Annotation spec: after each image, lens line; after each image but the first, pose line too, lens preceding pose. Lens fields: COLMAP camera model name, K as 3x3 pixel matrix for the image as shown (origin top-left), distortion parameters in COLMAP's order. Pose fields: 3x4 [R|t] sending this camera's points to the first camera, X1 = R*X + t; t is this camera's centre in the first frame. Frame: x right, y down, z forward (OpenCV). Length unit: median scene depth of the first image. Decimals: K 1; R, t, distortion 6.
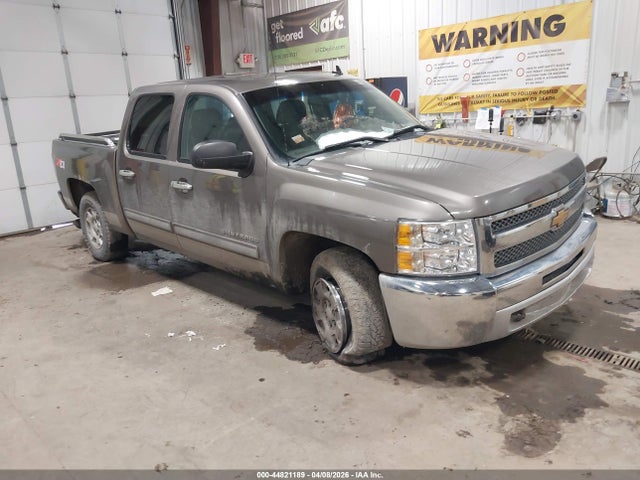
lens RADIAL K [[490.5, 0, 320.0], [0, 490.5, 240.0], [0, 0, 1]] dist [0.050742, -0.064578]
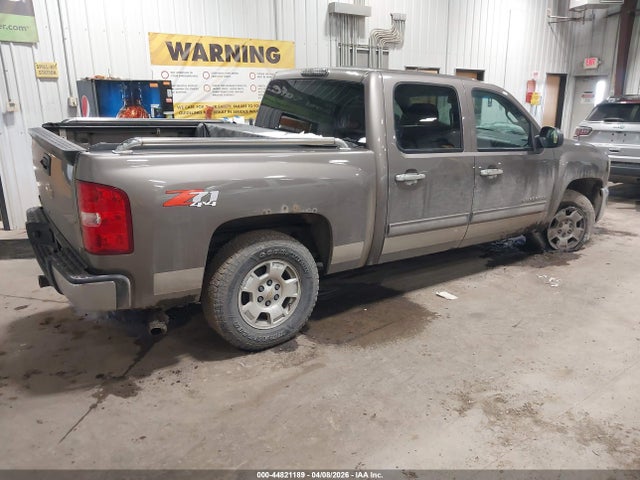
lens RADIAL K [[490.5, 0, 320.0], [0, 490.5, 240.0], [0, 0, 1]] dist [0.050742, -0.064578]
pose [[0.196903, -0.214595, 0.956649, -0.784148], [0.258944, 0.952487, 0.160364, -0.132267], [-0.945609, 0.216142, 0.243116, 0.615575]]
